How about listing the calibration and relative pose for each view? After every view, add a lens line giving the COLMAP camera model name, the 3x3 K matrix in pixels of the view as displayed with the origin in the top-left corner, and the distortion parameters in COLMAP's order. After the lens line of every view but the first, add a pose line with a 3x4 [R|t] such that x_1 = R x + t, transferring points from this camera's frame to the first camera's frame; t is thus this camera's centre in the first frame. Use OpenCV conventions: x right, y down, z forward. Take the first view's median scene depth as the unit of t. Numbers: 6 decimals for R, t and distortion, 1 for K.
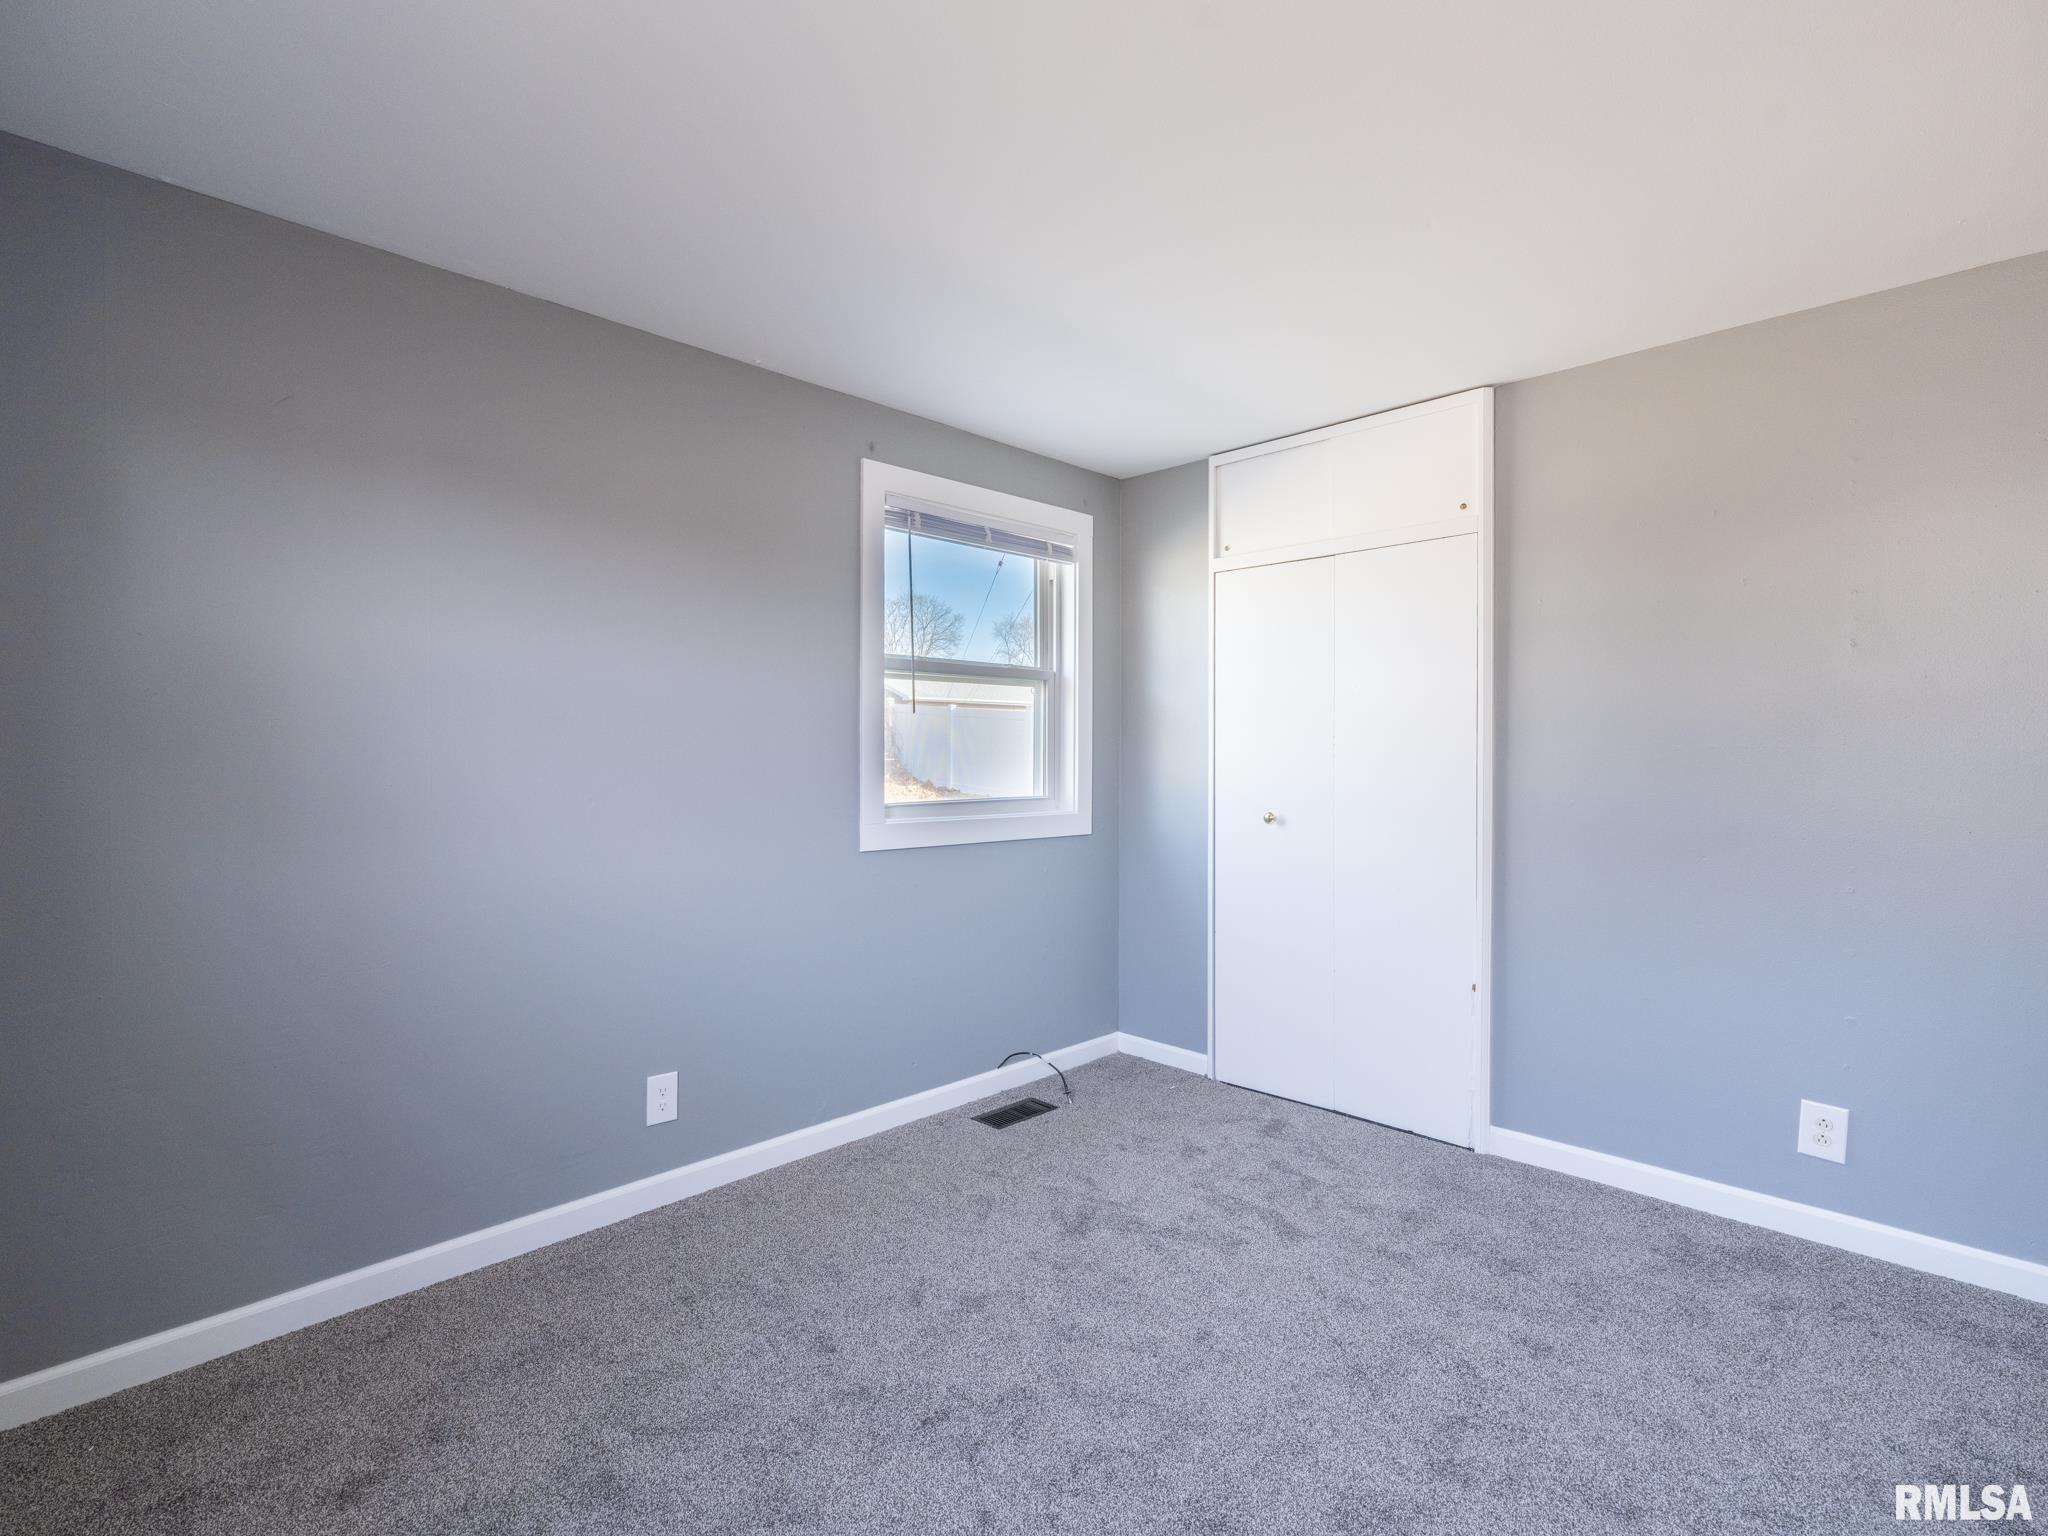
lens RADIAL K [[957.8, 0, 1023.4], [0, 957.8, 762.6], [0, 0, 1]] dist [-0.005986, 0.002701]
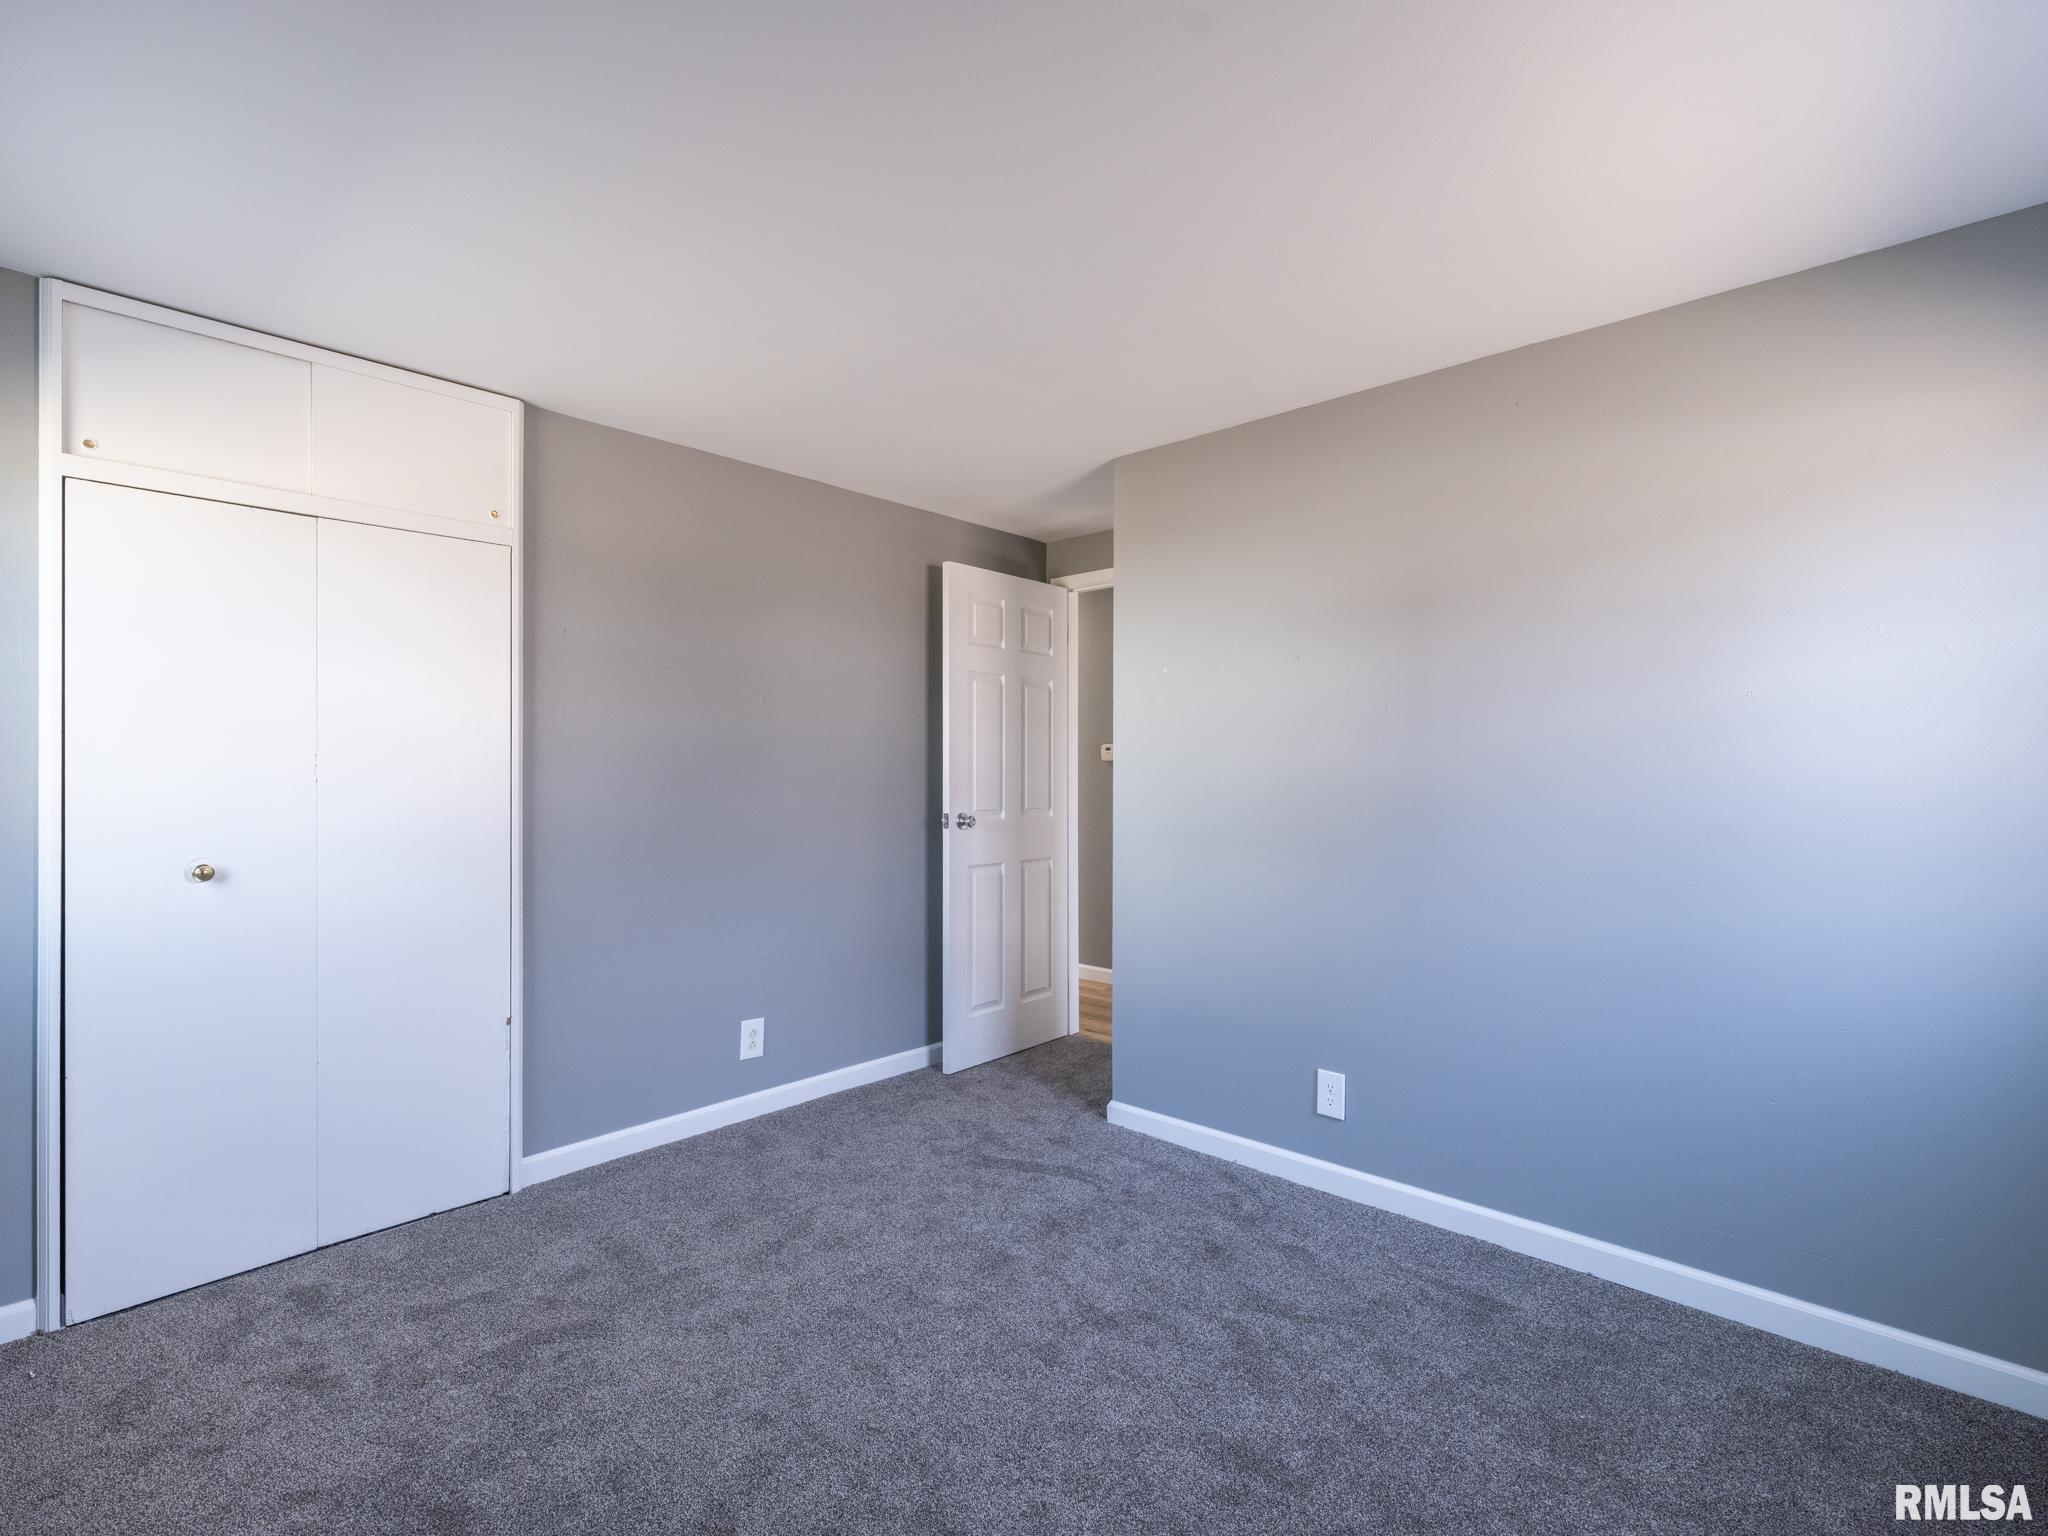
lens RADIAL K [[957.8, 0, 978.5], [0, 957.8, 771.7], [0, 0, 1]] dist [-0.005986, 0.002701]
pose [[0.008184, 0.003851, 0.999959, -0.466627], [0.018769, 0.999816, -0.004004, -0.000645], [-0.999790, 0.018801, 0.008110, 0.507077]]
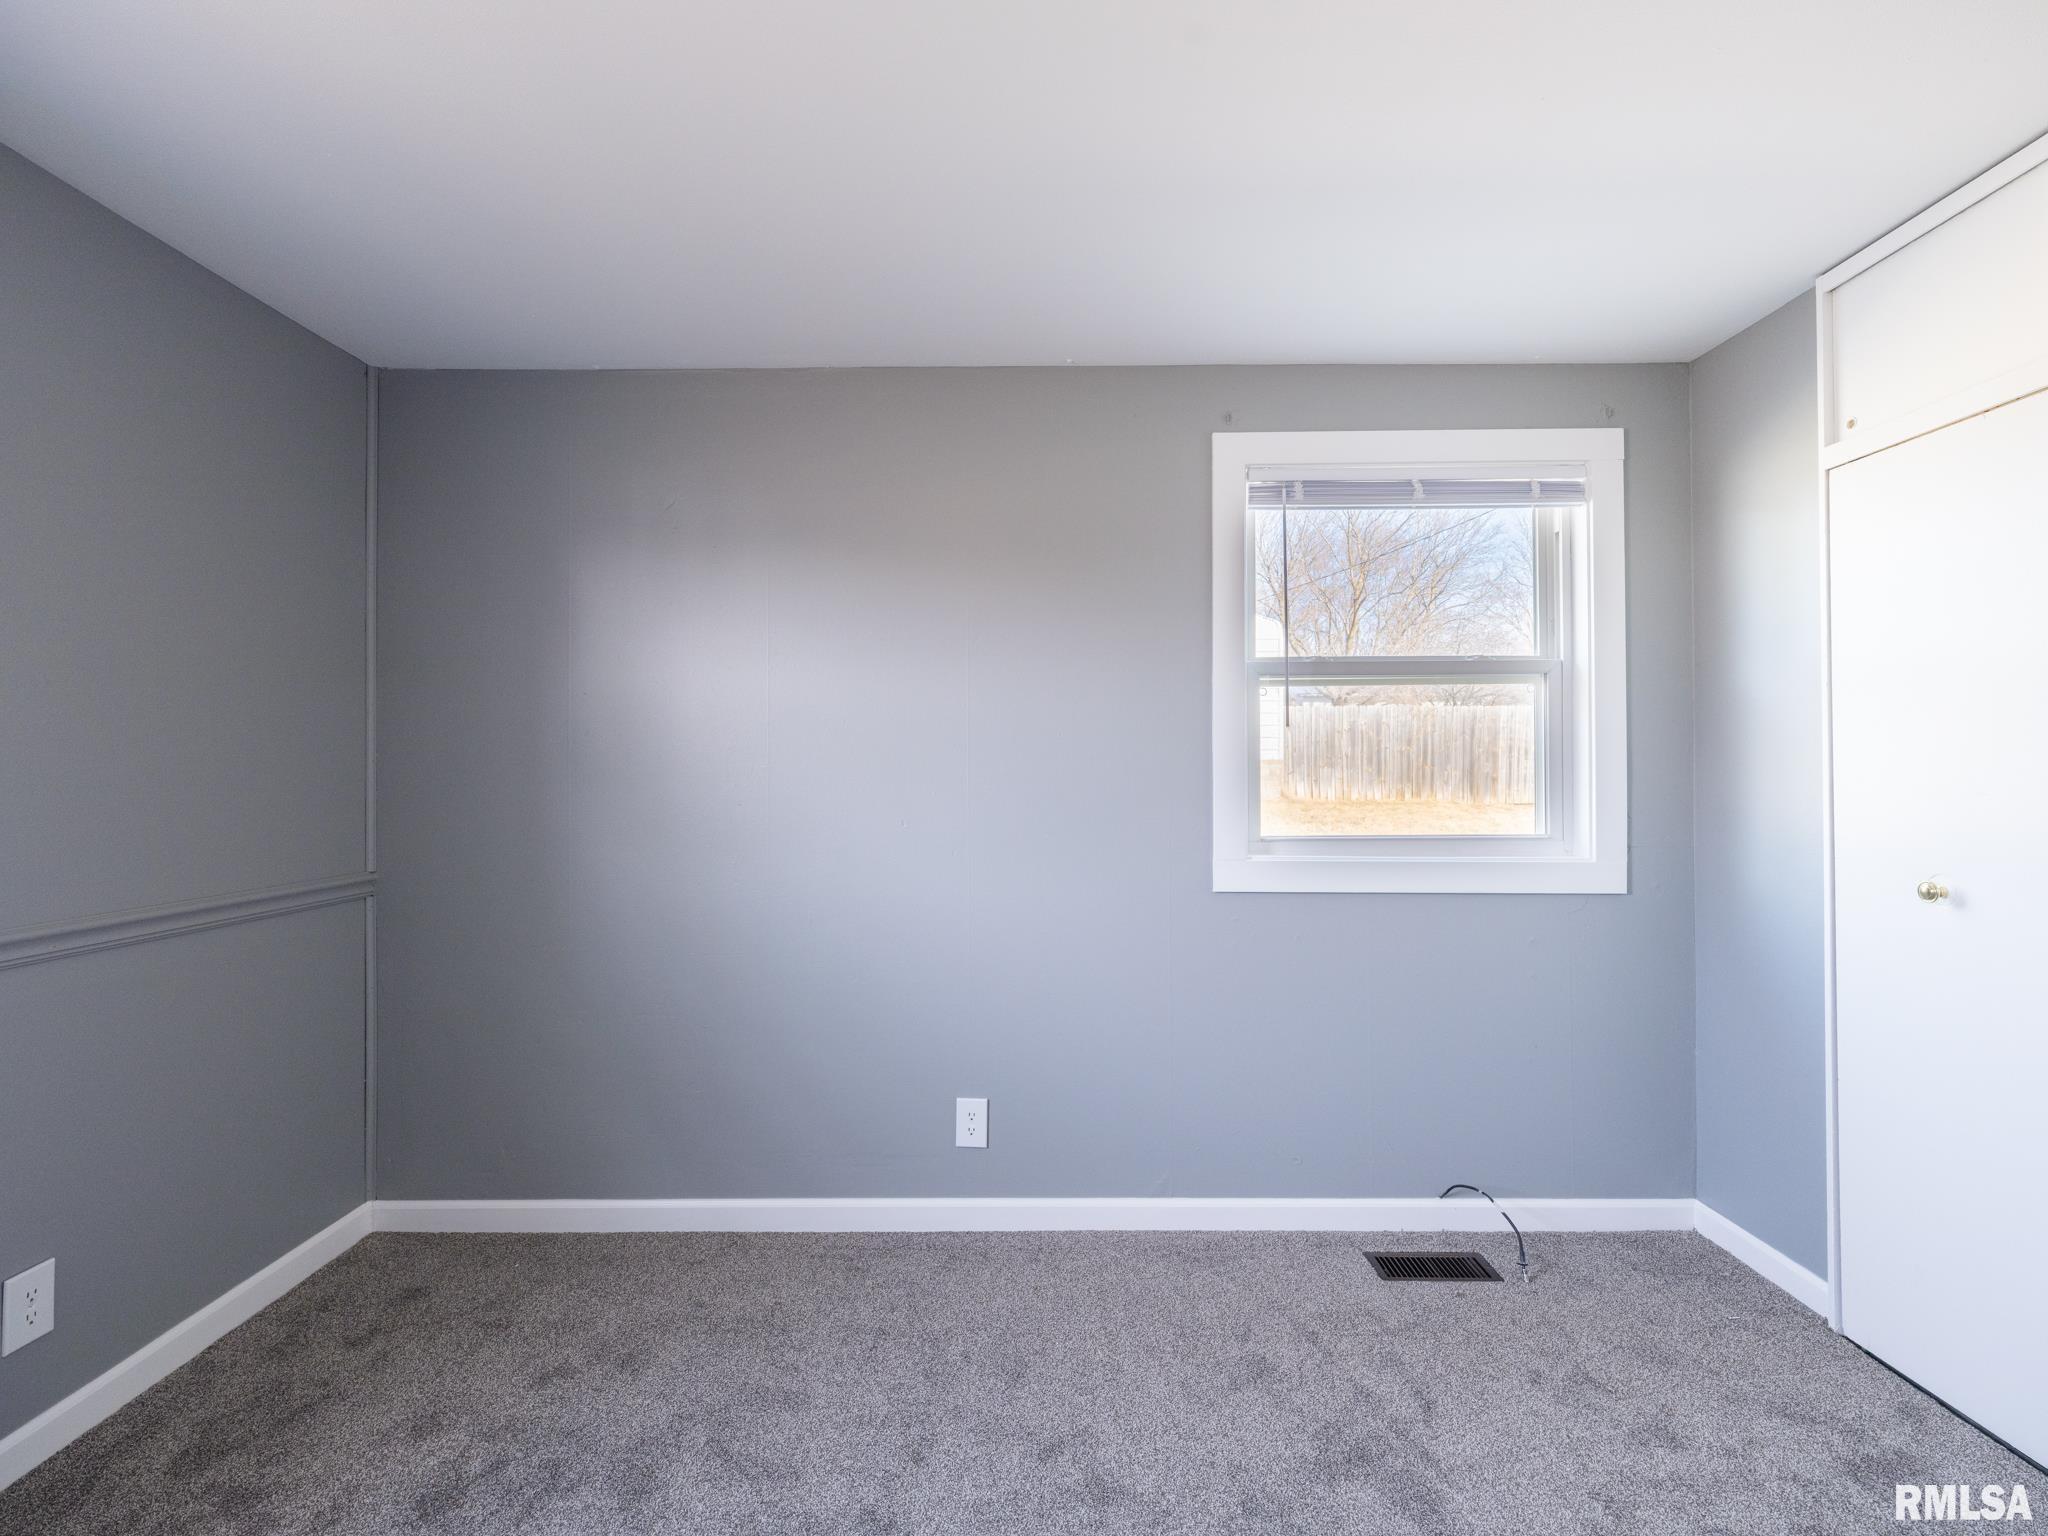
lens RADIAL K [[957.8, 0, 1039.1], [0, 957.8, 758.5], [0, 0, 1]] dist [-0.005986, 0.002701]
pose [[0.706448, -0.011248, -0.707675, 0.323236], [-0.000694, 0.999862, -0.016586, -0.011721], [0.707764, 0.012208, 0.706343, 0.283561]]
